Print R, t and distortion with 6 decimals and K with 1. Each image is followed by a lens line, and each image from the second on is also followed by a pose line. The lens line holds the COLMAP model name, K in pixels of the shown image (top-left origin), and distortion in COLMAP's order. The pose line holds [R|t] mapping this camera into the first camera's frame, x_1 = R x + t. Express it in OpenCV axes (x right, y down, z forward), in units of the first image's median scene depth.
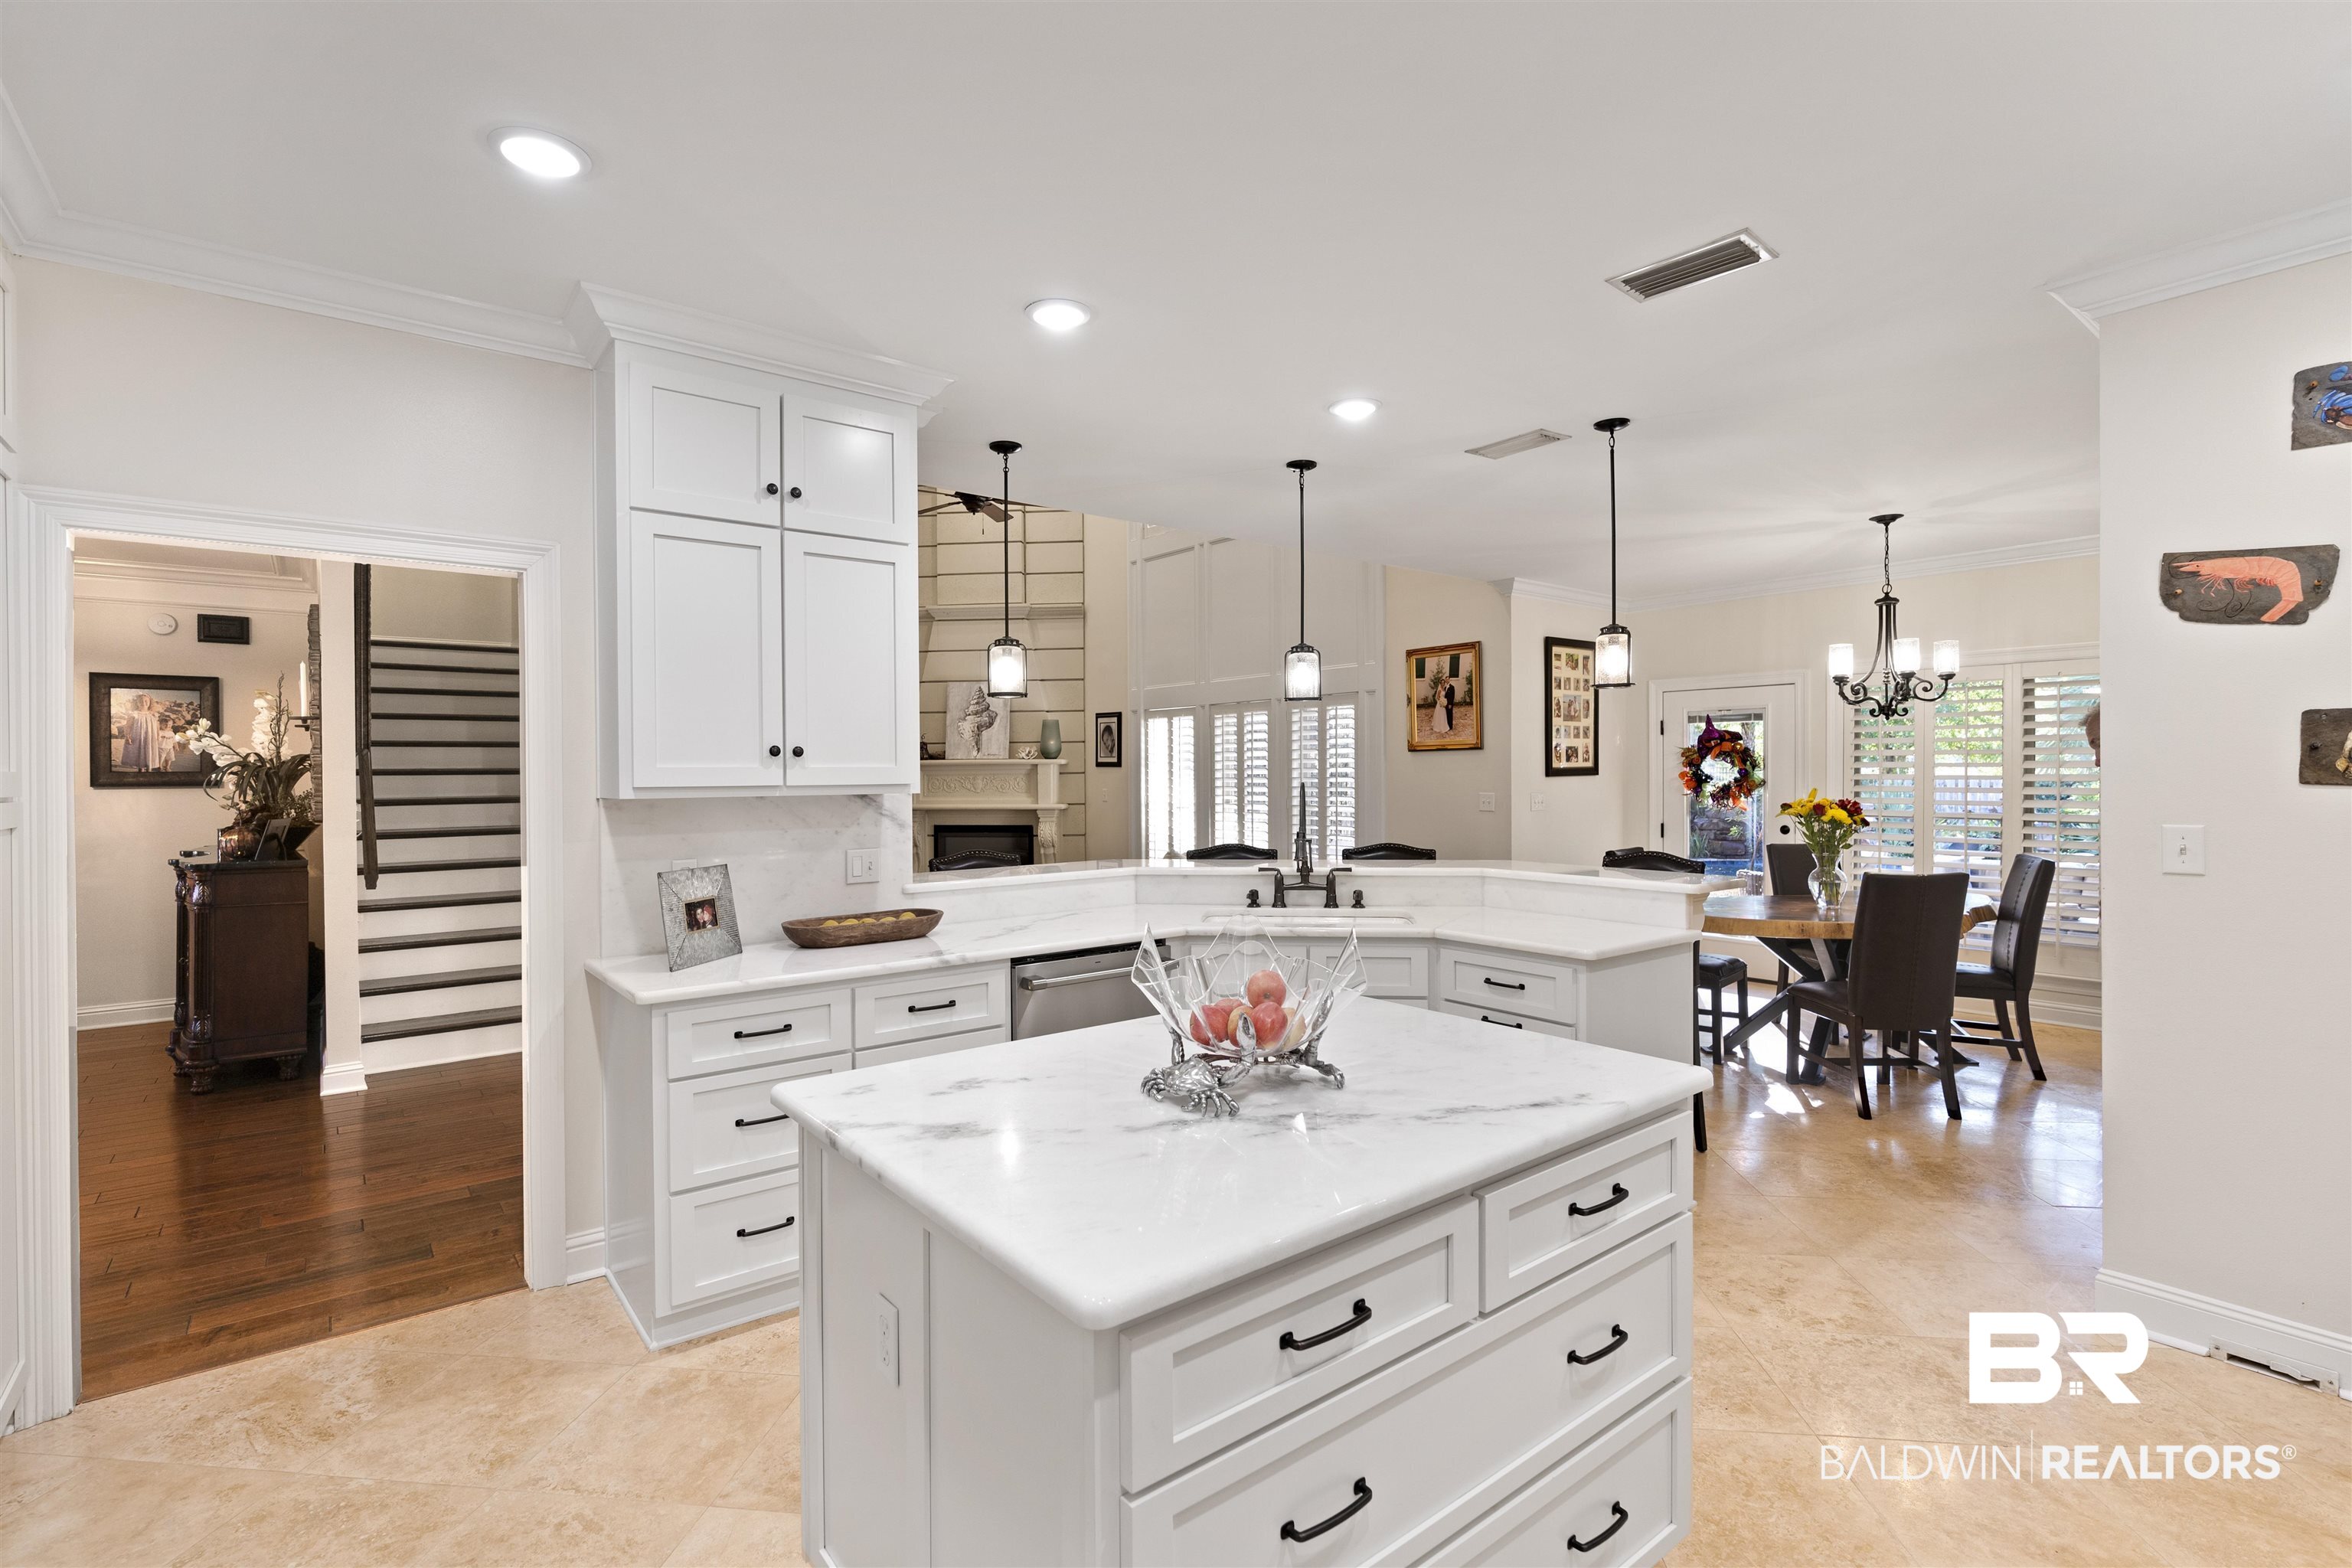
lens RADIAL K [[1060.4, 0, 1162.0], [0, 1060.4, 784.0], [0, 0, 1]] dist [-0.010732, 0.003228]
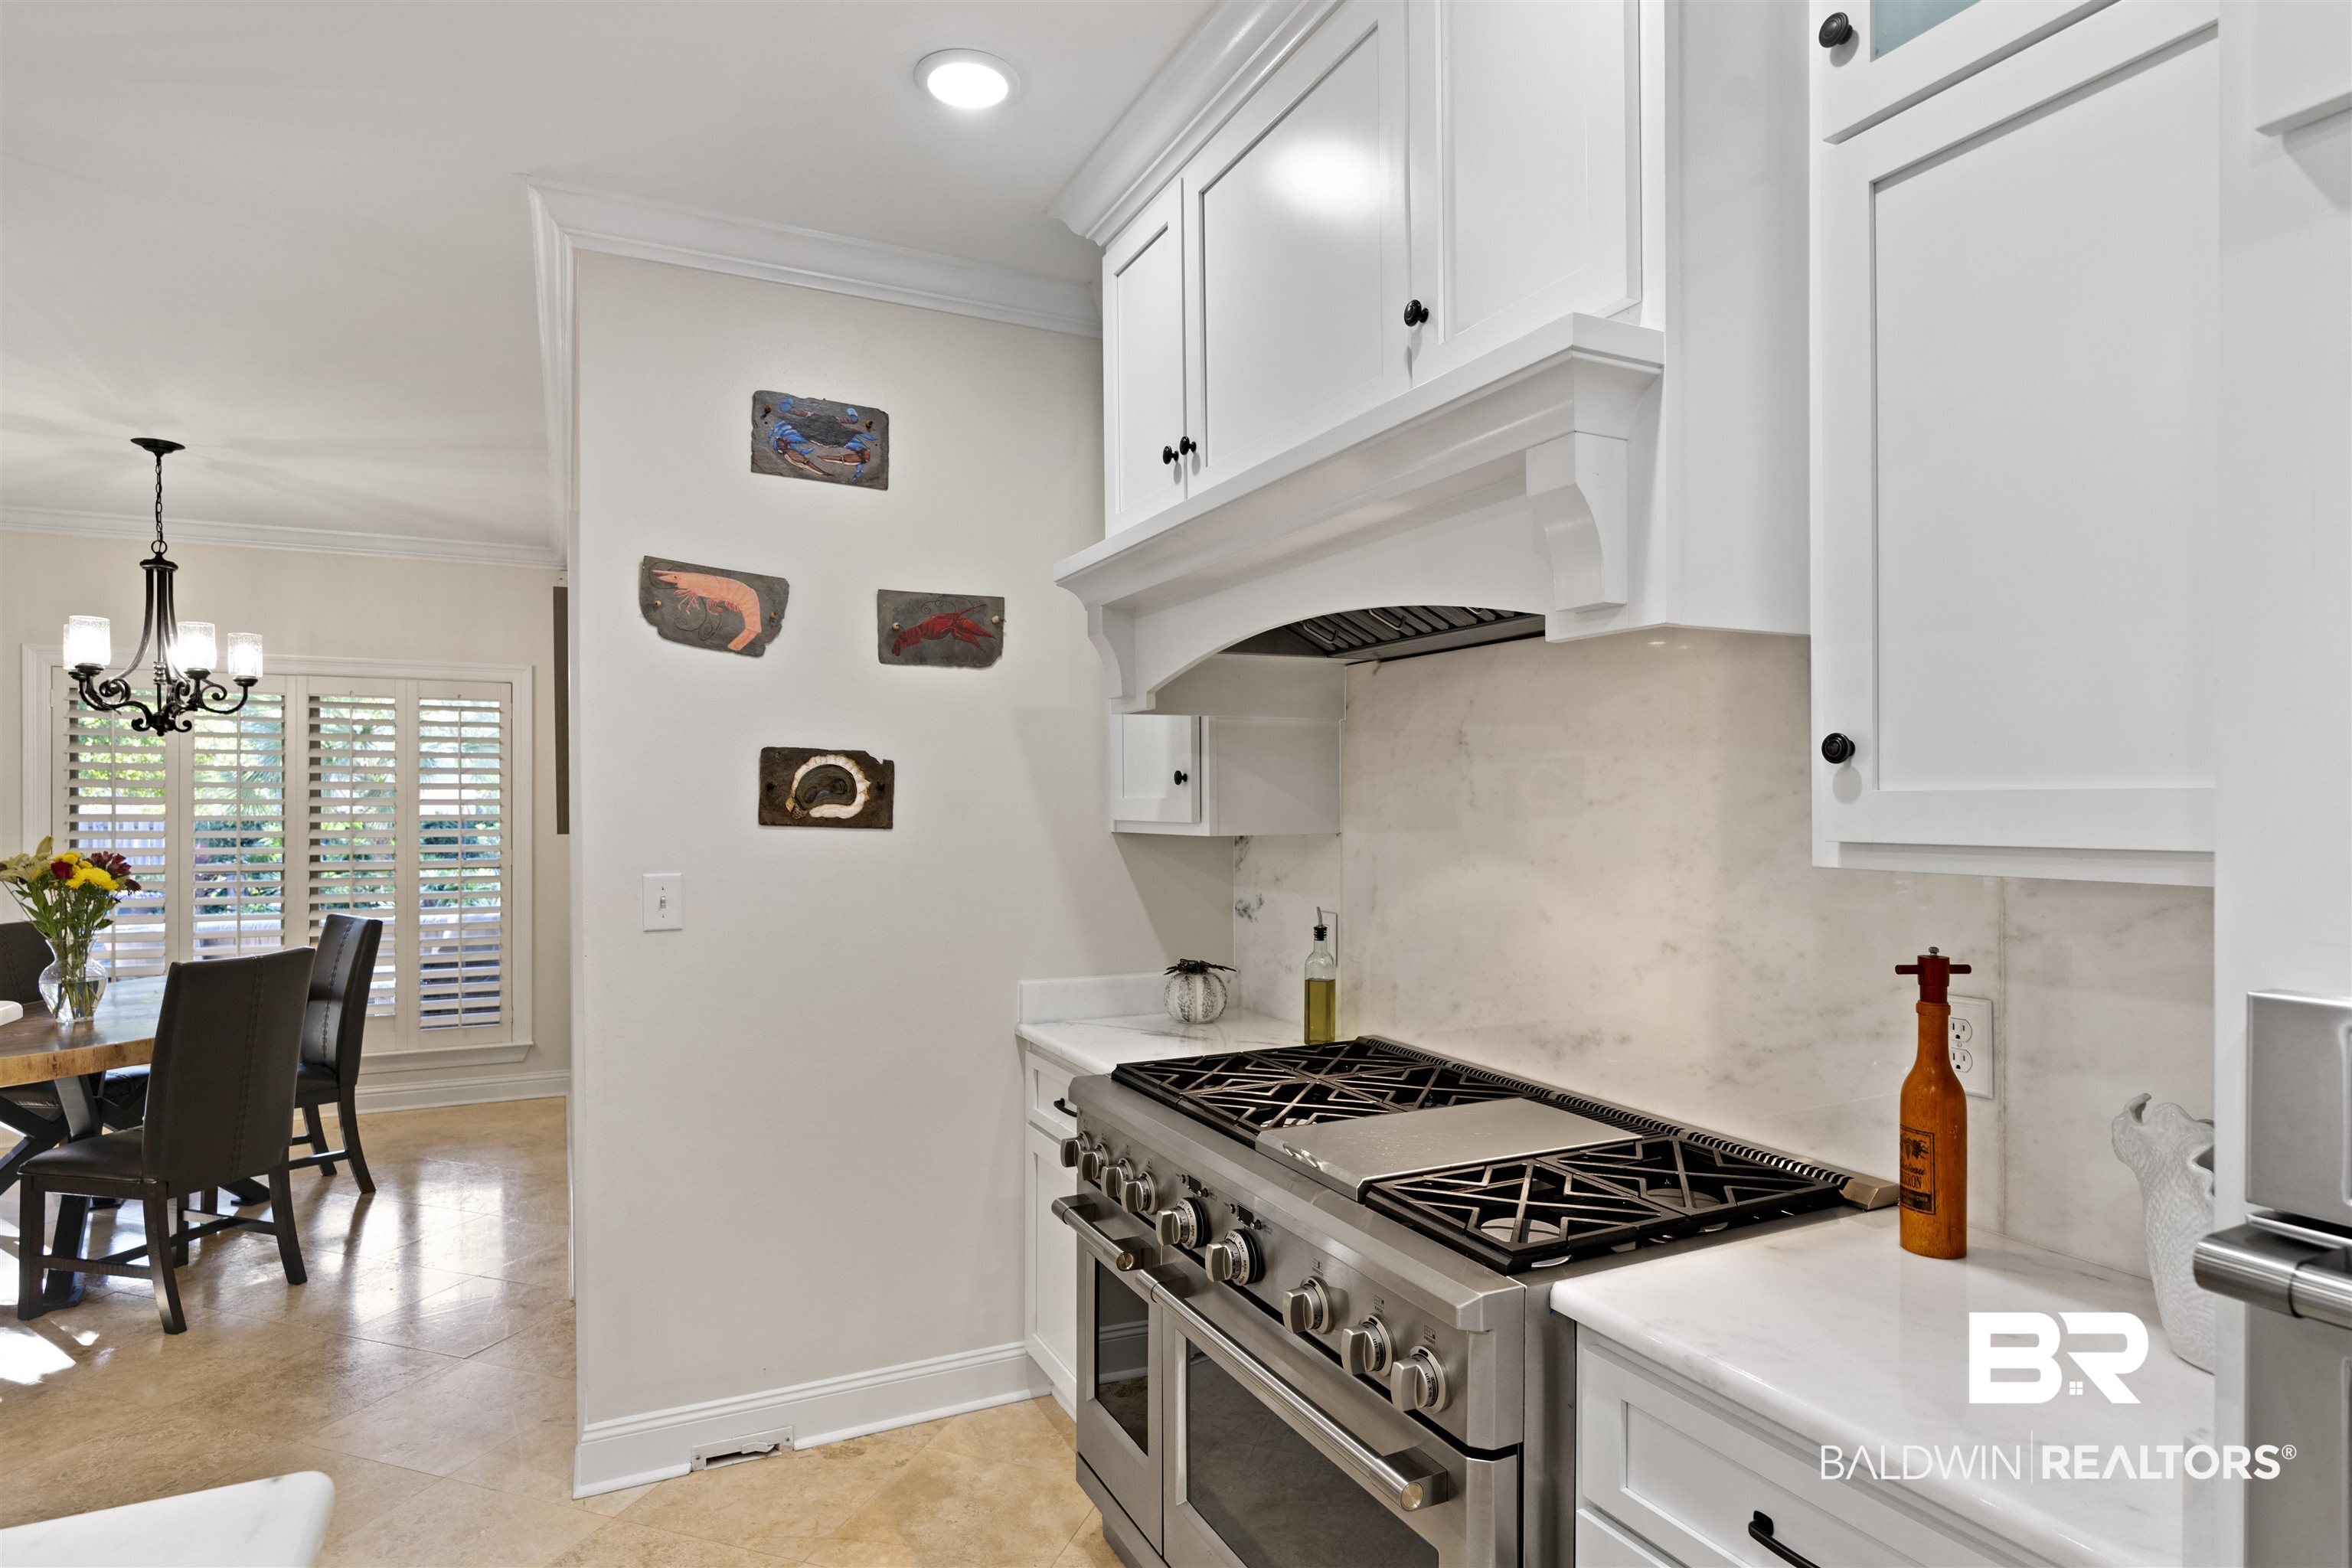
lens RADIAL K [[1274.5, 0, 1201.6], [0, 1274.5, 810.7], [0, 0, 1]] dist [-0.003805, 0.002322]
pose [[0.215869, 0.001128, 0.976422, 0.019736], [0.010288, 0.999941, -0.003429, -0.002076], [-0.976368, 0.010785, 0.215845, 0.160675]]
